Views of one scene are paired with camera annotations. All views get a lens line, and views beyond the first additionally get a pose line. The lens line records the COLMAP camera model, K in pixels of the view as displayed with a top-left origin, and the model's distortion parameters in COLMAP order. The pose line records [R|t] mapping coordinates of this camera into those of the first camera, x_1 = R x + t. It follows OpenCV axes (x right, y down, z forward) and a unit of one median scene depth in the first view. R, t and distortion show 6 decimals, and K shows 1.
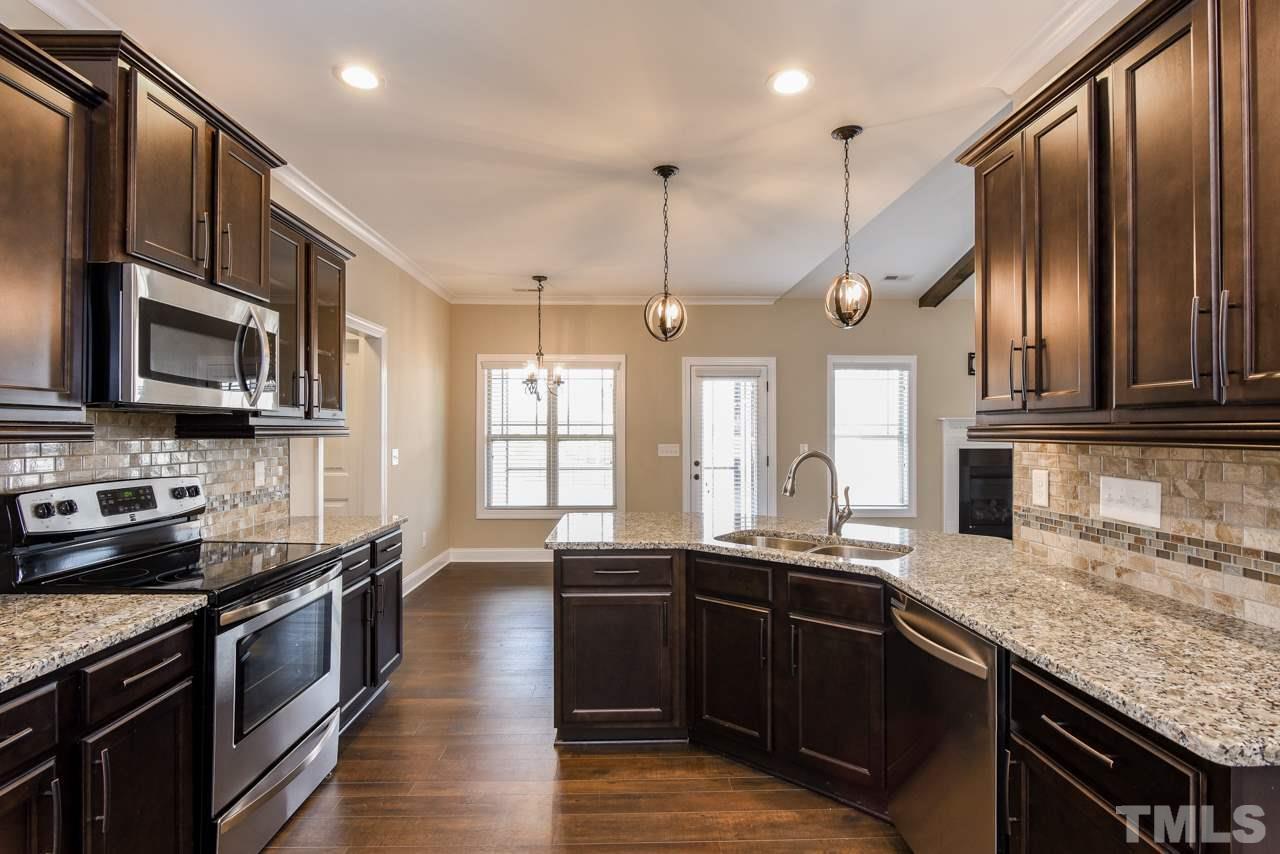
lens RADIAL K [[625.6, 0, 622.3], [0, 625.6, 429.0], [0, 0, 1]] dist [0.000249, -0.002768]
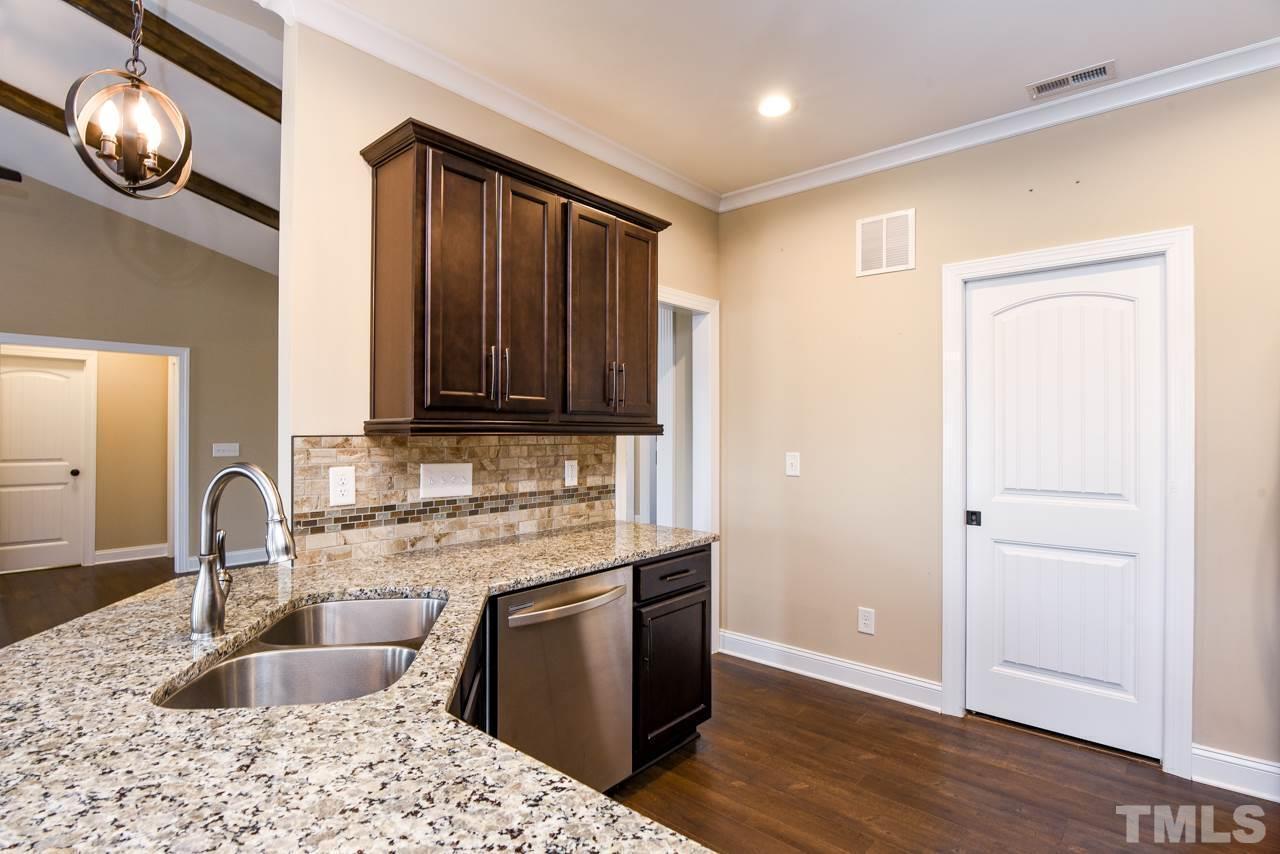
lens RADIAL K [[625.6, 0, 639.7], [0, 625.6, 427.5], [0, 0, 1]] dist [0.000249, -0.002768]
pose [[-0.742966, -0.009103, 0.669268, -0.360852], [-0.012515, 0.999922, -0.000293, 0.001967], [-0.669212, -0.008594, -0.743021, 1.761139]]
